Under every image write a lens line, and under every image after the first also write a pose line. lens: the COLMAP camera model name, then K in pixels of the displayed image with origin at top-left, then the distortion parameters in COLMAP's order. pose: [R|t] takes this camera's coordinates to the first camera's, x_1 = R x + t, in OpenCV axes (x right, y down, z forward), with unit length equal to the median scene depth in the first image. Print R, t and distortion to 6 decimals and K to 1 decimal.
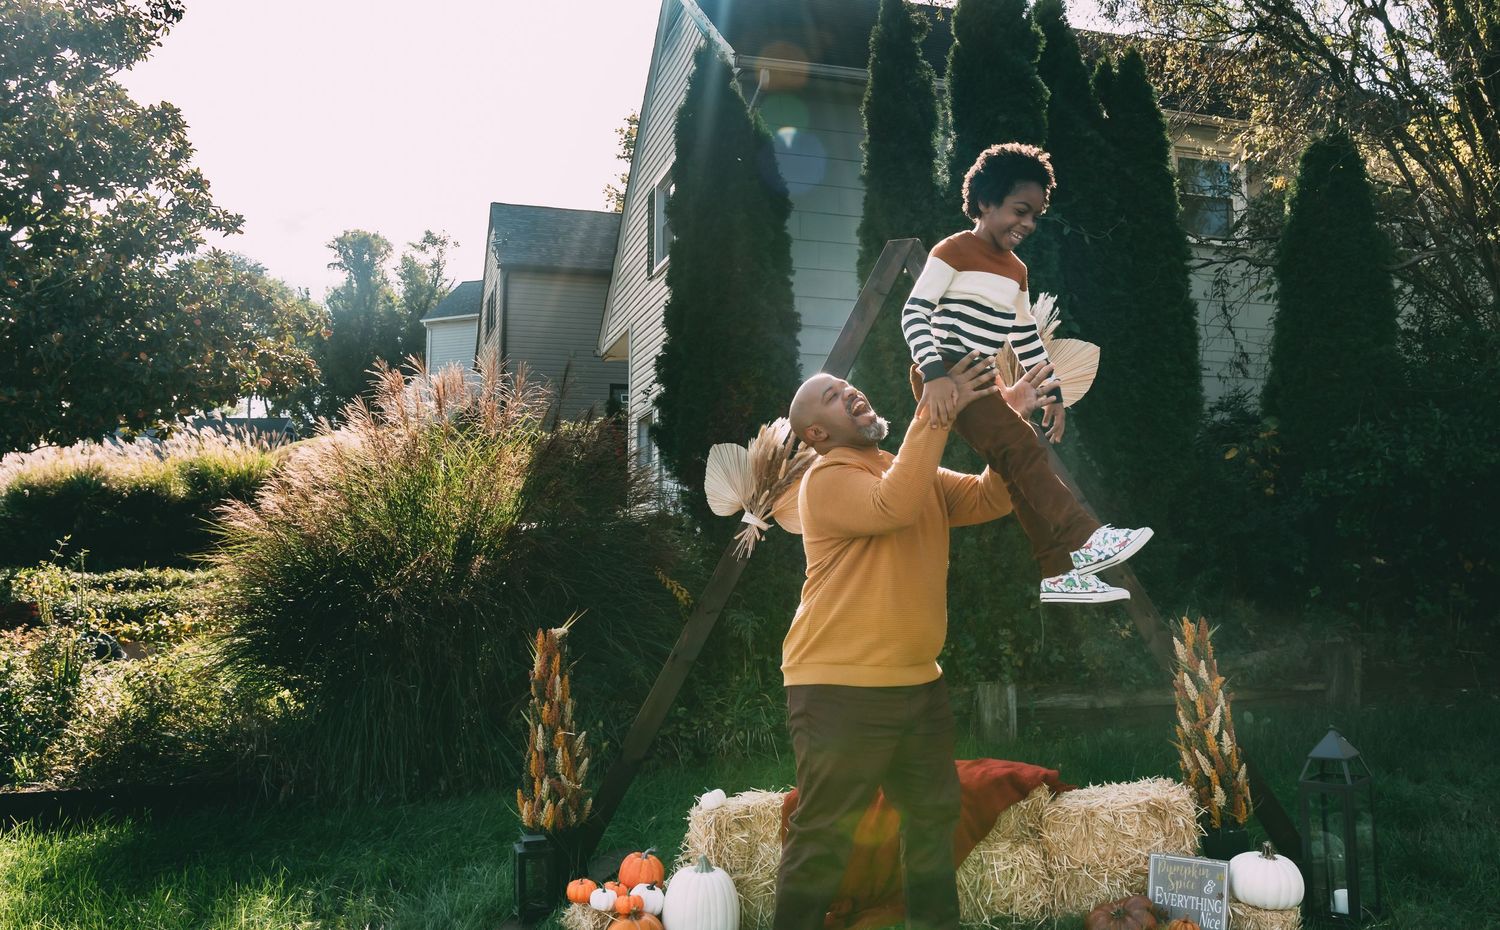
lens RADIAL K [[1332.8, 0, 835.3], [0, 1332.8, 473.9], [0, 0, 1]] dist [-0.096714, 0.129273]
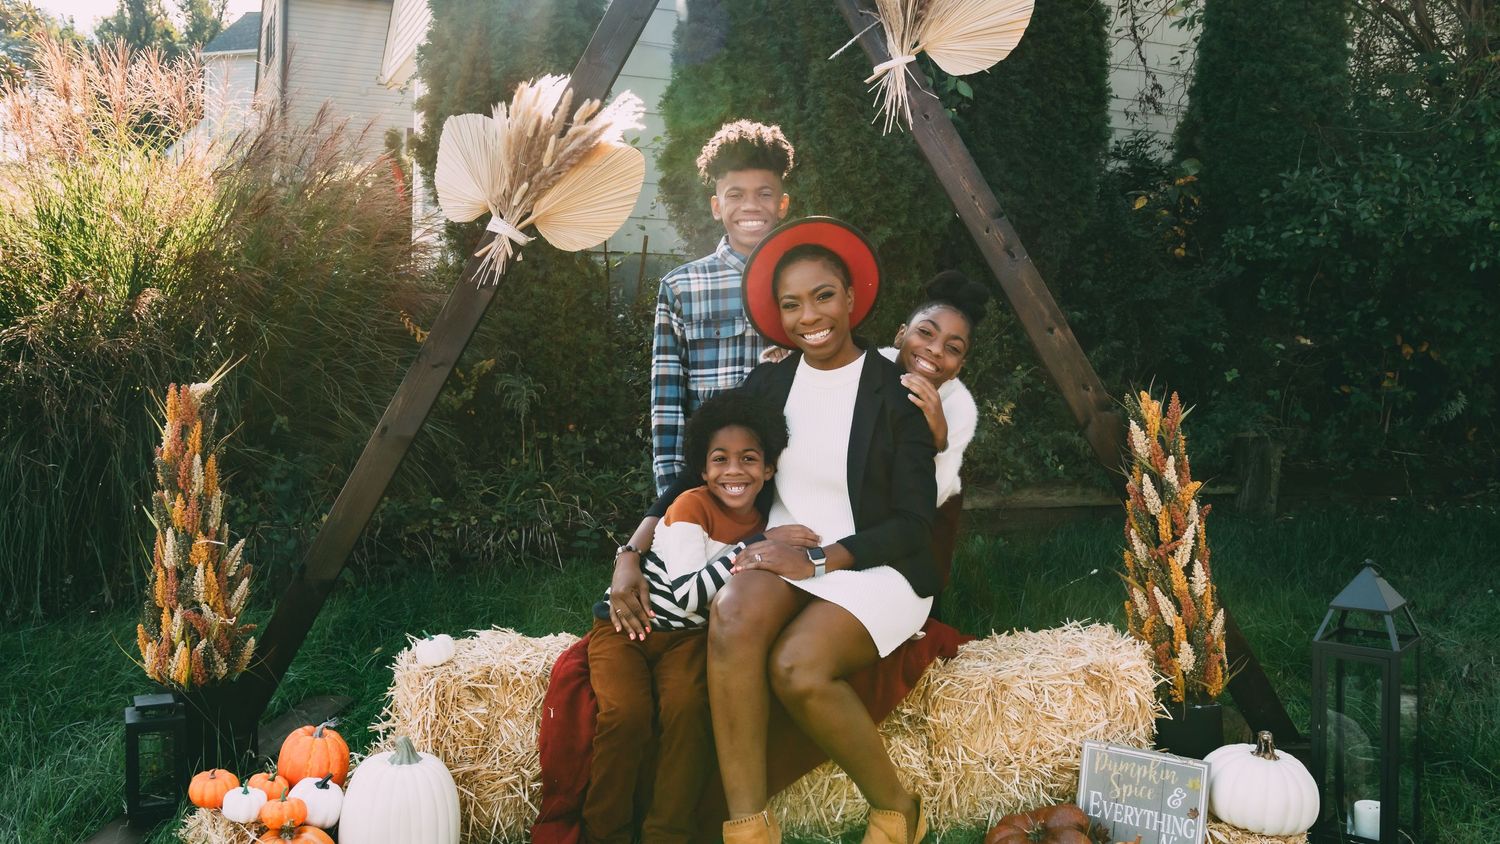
lens RADIAL K [[1392.8, 0, 750.0], [0, 1392.8, 422.0], [0, 0, 1]] dist [-0.062204, 0.122547]
pose [[0.997478, 0.025411, 0.066273, 0.010252], [-0.033396, 0.991930, 0.122313, 0.024793], [-0.062630, -0.124217, 0.990277, 0.176543]]
